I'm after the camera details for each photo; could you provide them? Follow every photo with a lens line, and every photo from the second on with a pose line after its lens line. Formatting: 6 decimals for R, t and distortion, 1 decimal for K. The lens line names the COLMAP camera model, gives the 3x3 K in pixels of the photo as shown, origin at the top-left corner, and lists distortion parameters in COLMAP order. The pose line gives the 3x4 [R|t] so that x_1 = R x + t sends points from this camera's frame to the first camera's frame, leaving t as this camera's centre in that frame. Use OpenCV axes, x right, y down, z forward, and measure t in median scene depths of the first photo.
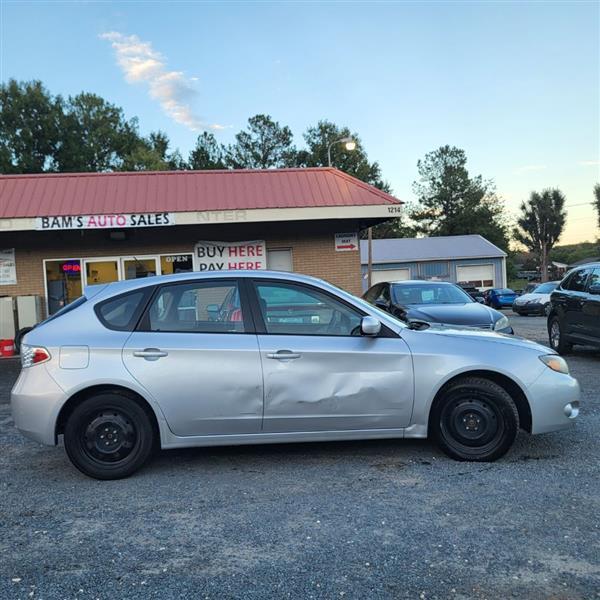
lens RADIAL K [[619.1, 0, 296.8], [0, 619.1, 300.6], [0, 0, 1]] dist [0.035642, -0.024767]
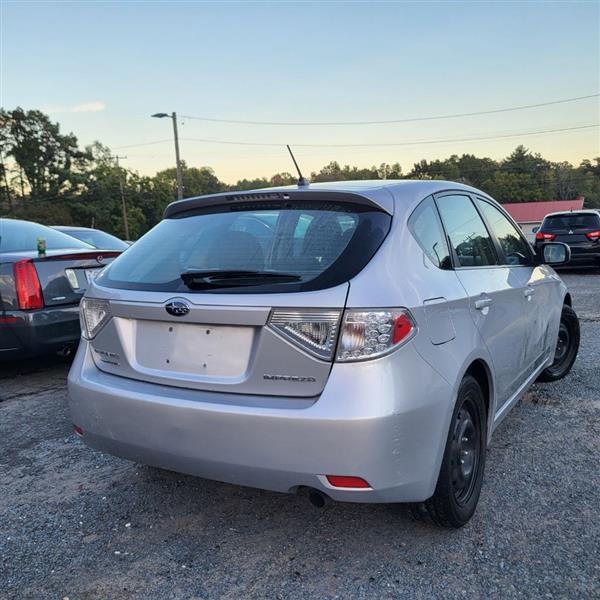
lens RADIAL K [[618.5, 0, 300.9], [0, 618.5, 301.5], [0, 0, 1]] dist [0.028383, -0.012958]
pose [[0.543340, -0.081443, 0.835553, -0.250387], [0.028642, 0.996502, 0.078506, 0.008576], [-0.839024, -0.018724, 0.543772, 0.236030]]
